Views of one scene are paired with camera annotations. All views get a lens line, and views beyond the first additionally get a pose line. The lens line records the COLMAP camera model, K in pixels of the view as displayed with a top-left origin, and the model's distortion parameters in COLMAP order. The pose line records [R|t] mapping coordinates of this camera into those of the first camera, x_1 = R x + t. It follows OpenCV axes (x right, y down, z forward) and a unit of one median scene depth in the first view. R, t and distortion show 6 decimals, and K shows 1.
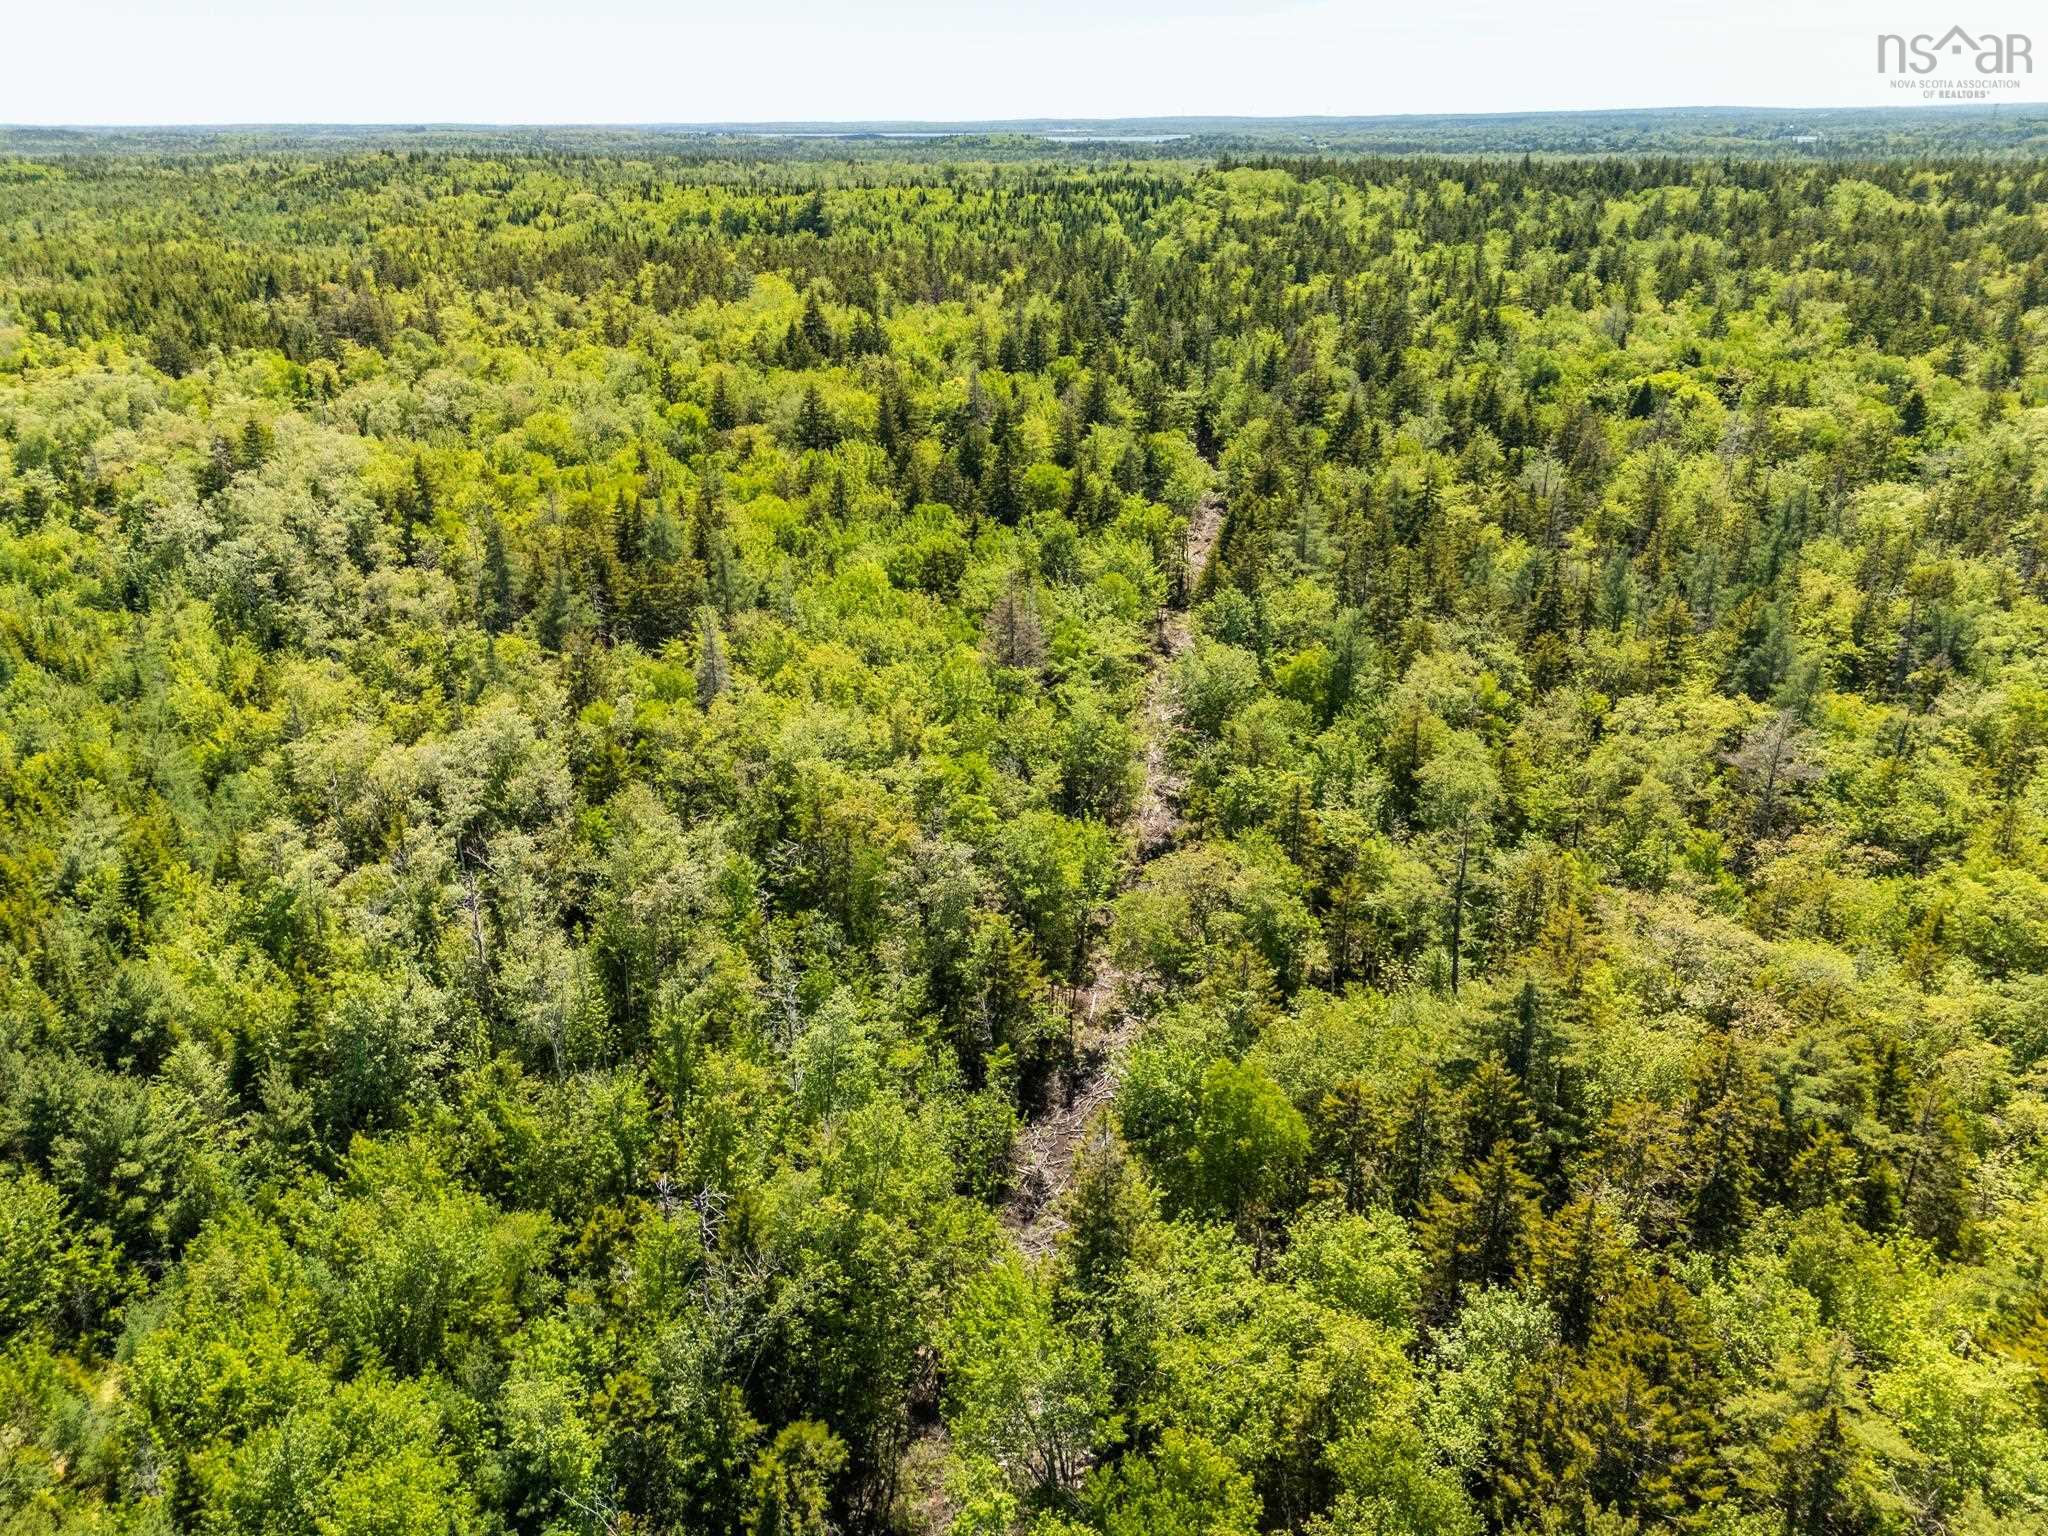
lens RADIAL K [[1473.7, 0, 1024.0], [0, 1473.7, 768.0], [0, 0, 1]] dist [0.065268, -0.070101]
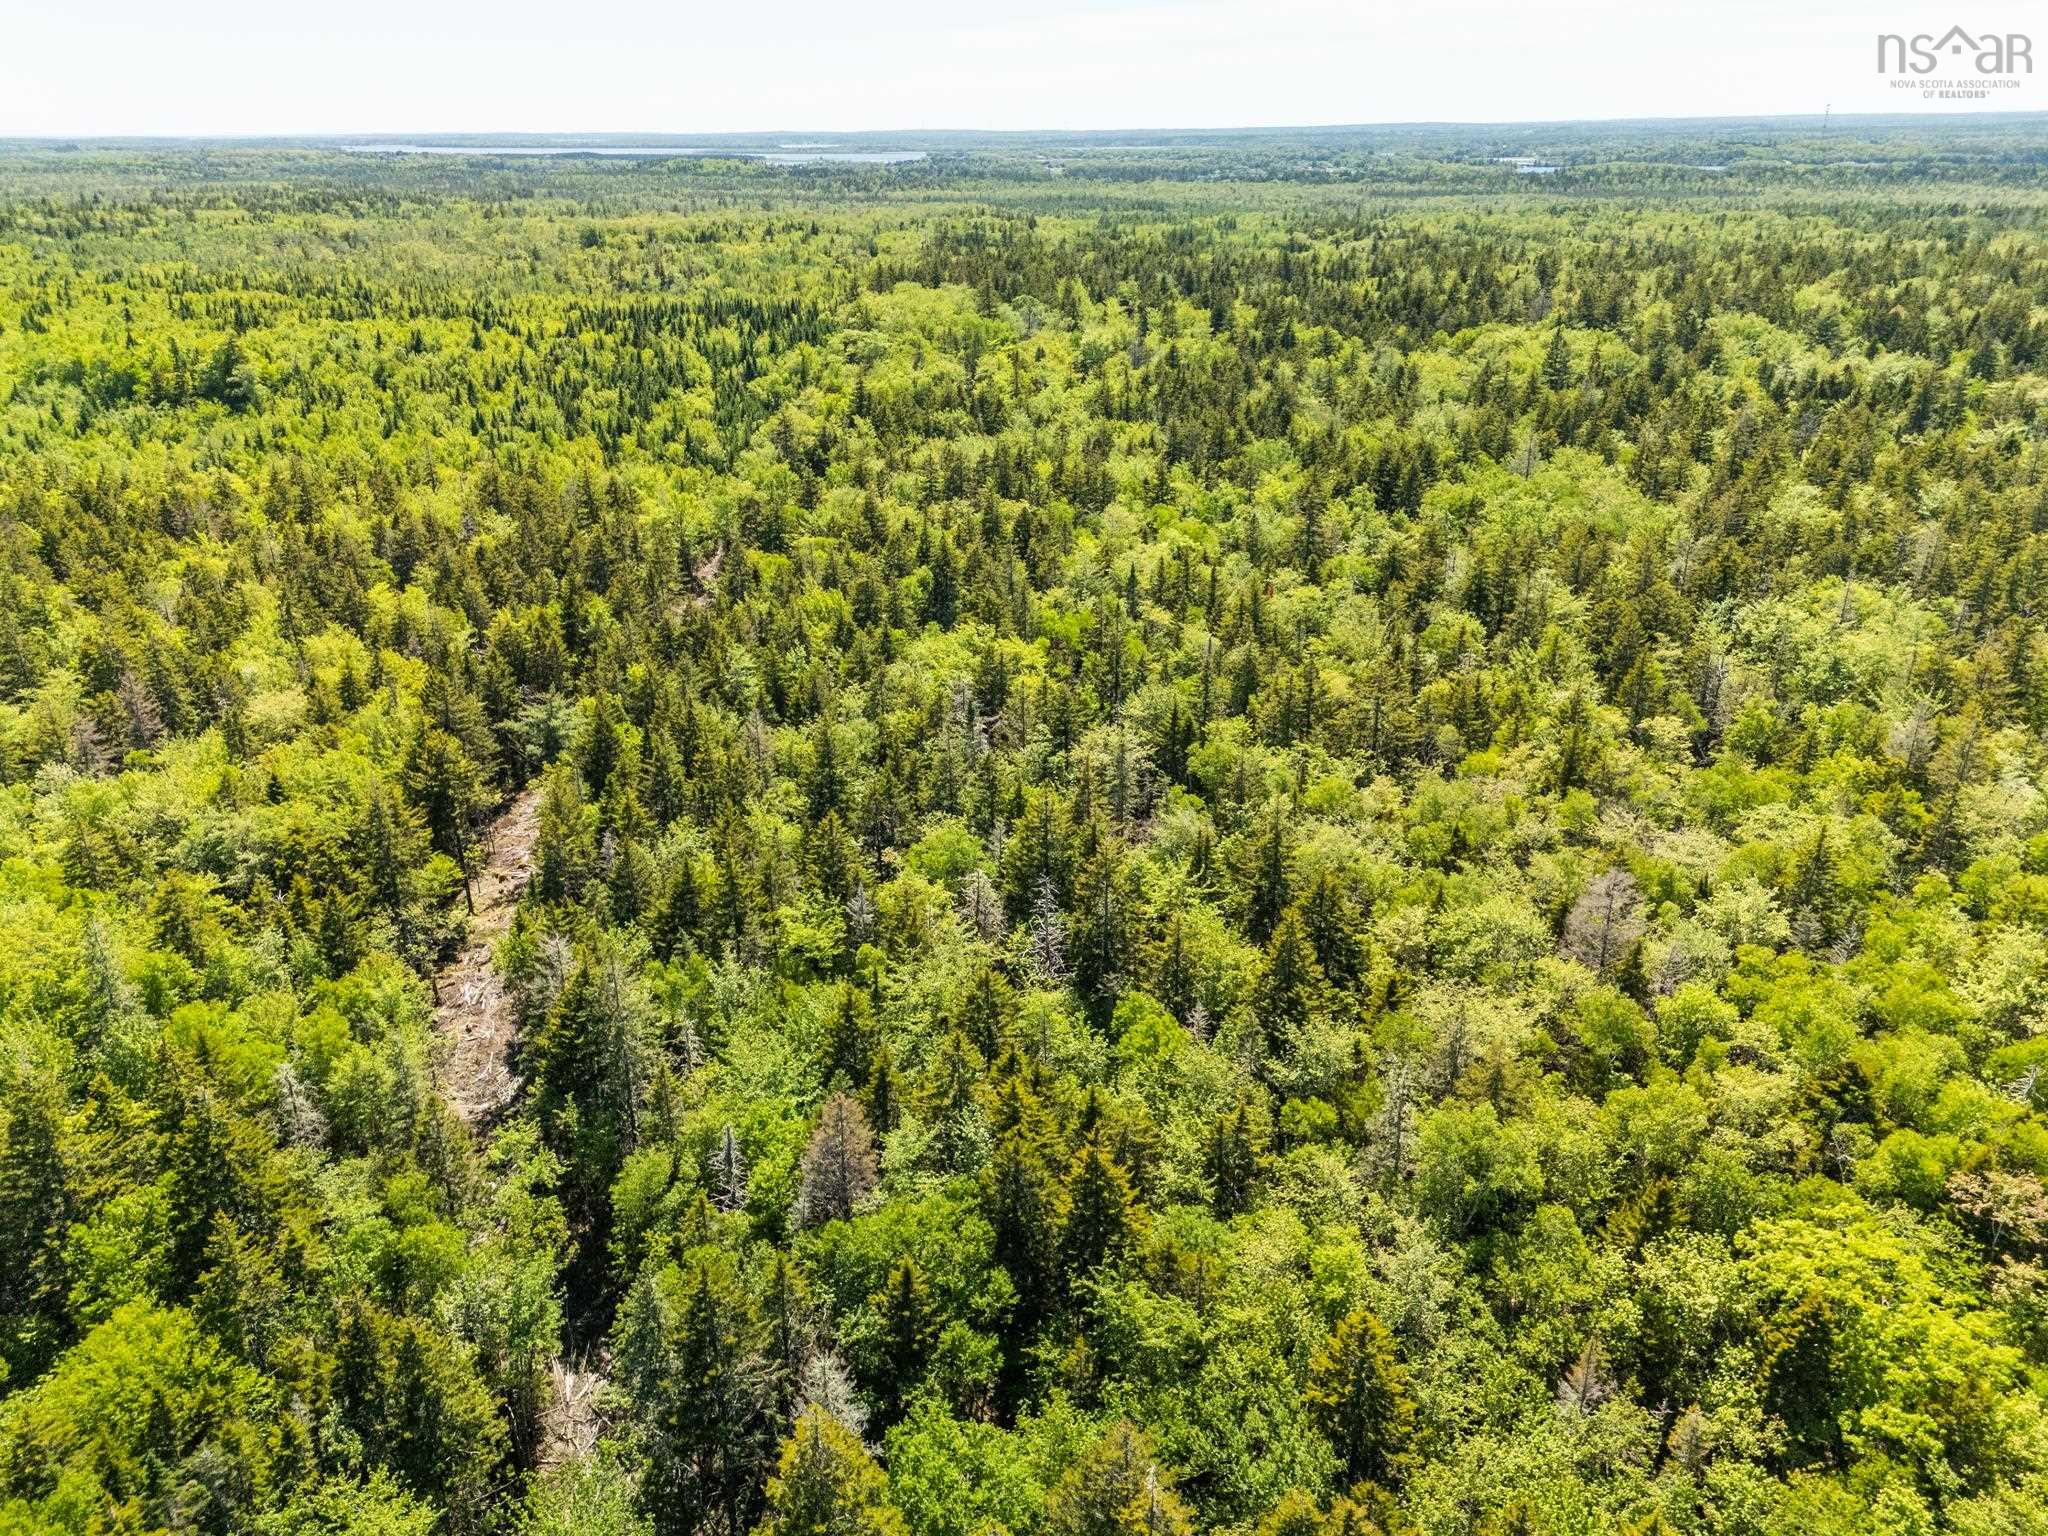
lens RADIAL K [[1473.7, 0, 1024.0], [0, 1473.7, 768.0], [0, 0, 1]] dist [0.065268, -0.070101]
pose [[0.987493, -0.059741, 0.145906, 0.093698], [0.060643, 0.998158, -0.001741, -0.184887], [-0.145534, 0.010567, 0.989297, 0.323555]]
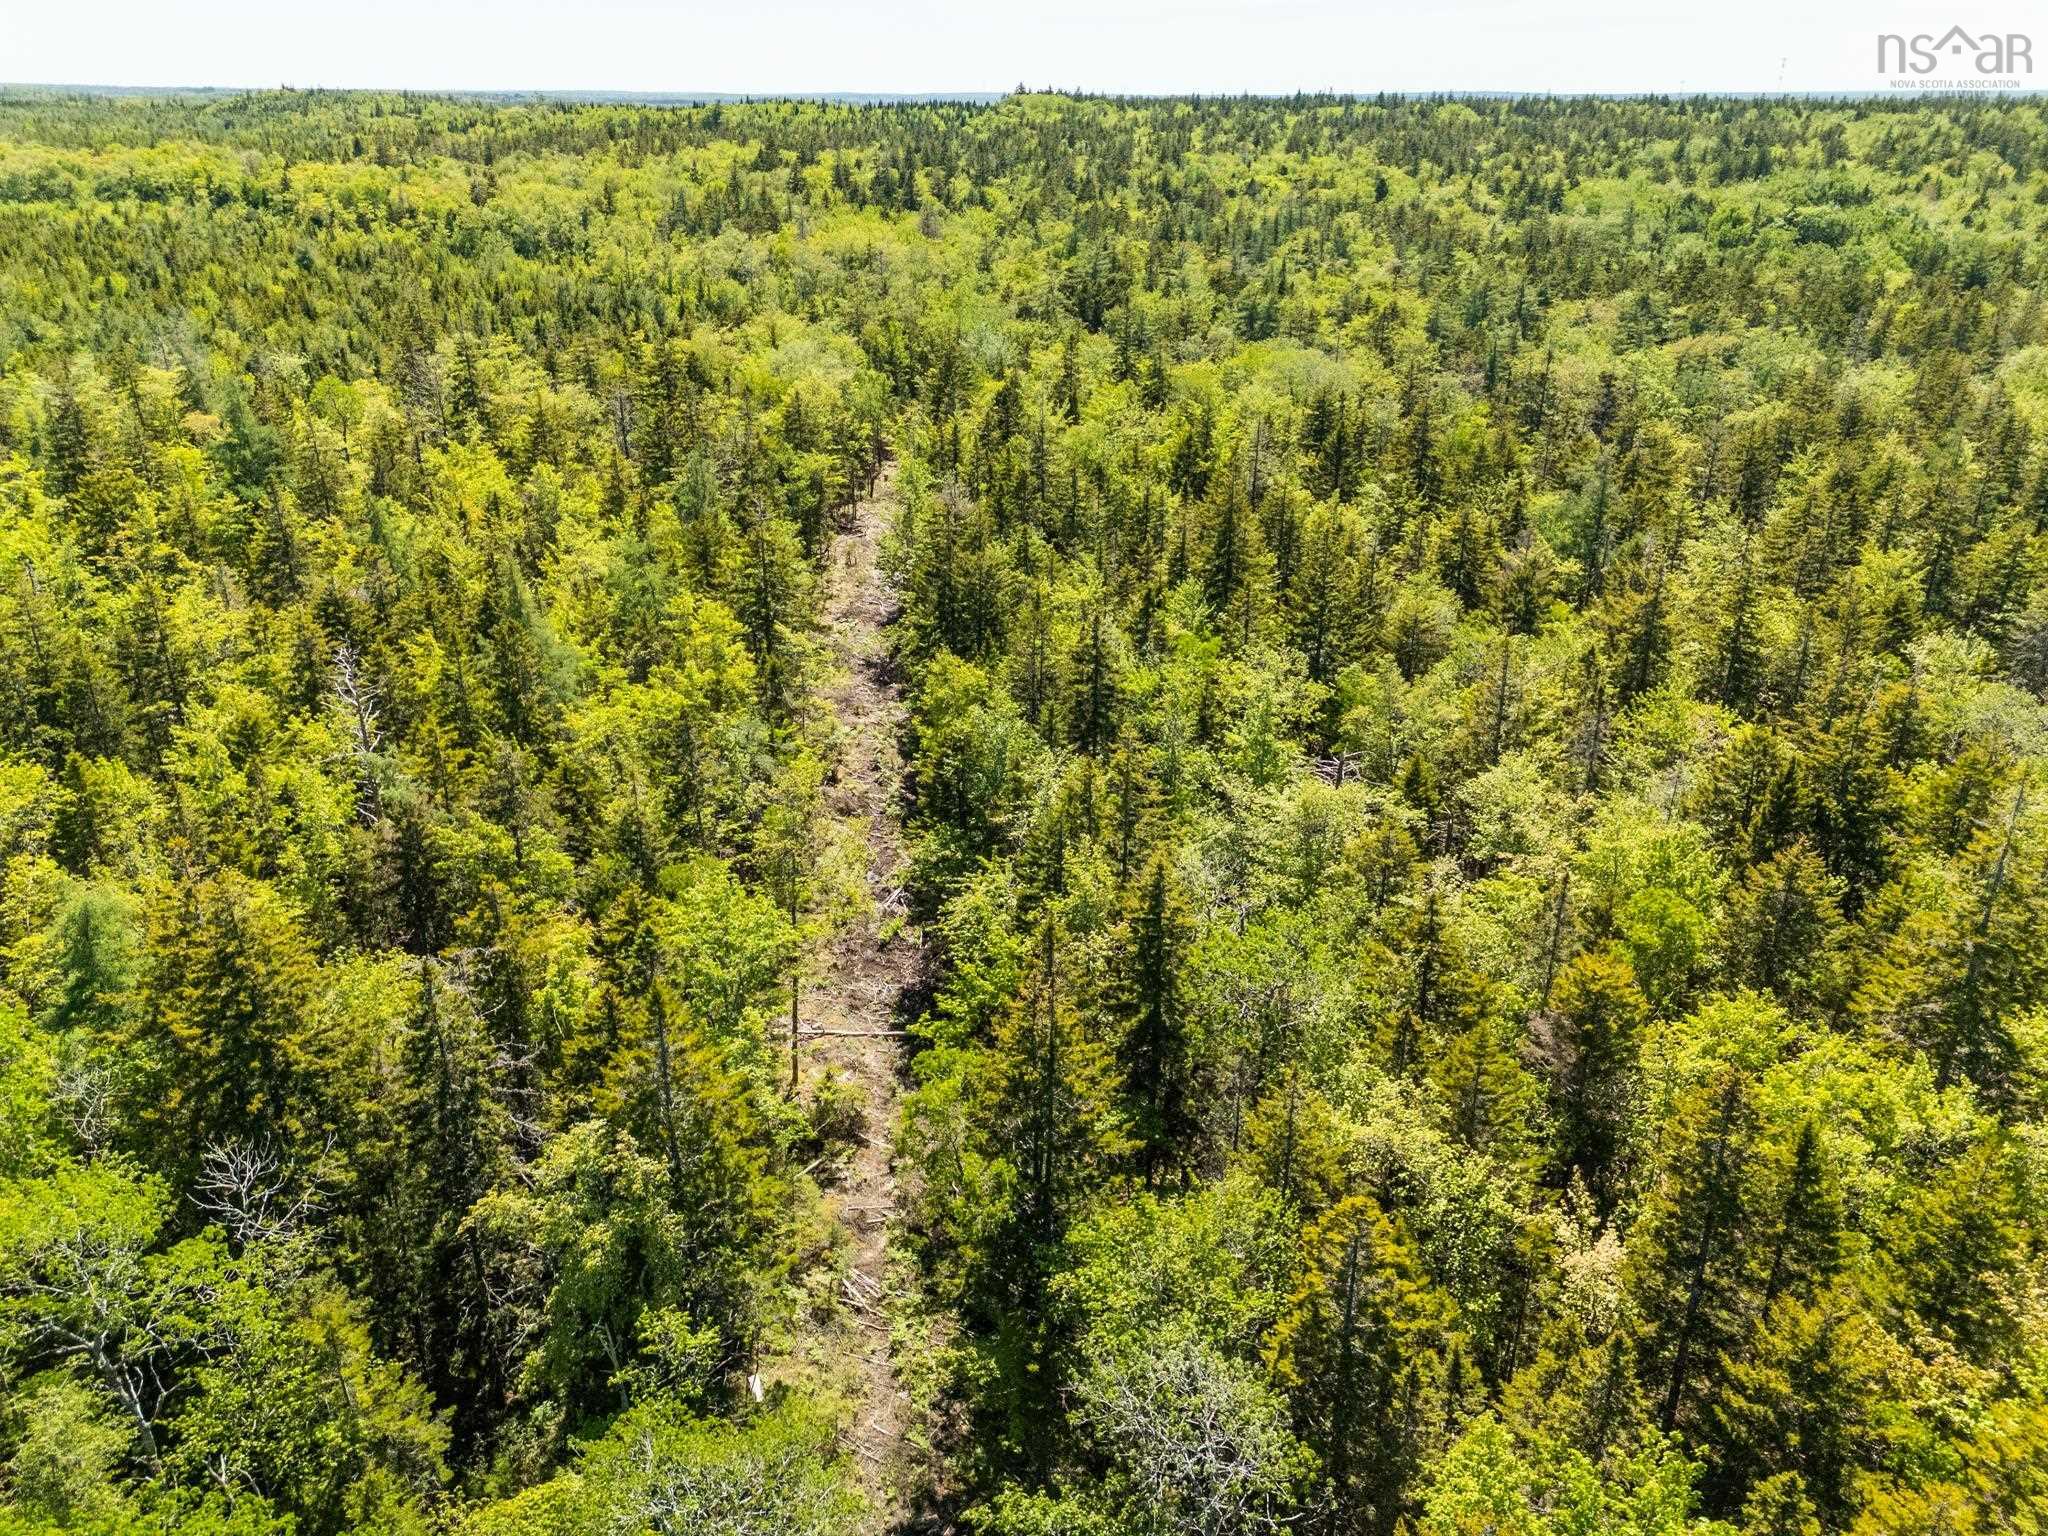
lens RADIAL K [[1473.7, 0, 1024.0], [0, 1473.7, 768.0], [0, 0, 1]] dist [0.065268, -0.070101]
pose [[0.992305, -0.033674, 0.119154, -0.047173], [0.032558, 0.999406, 0.011300, 0.208660], [-0.119464, -0.007334, 0.992811, -0.373896]]
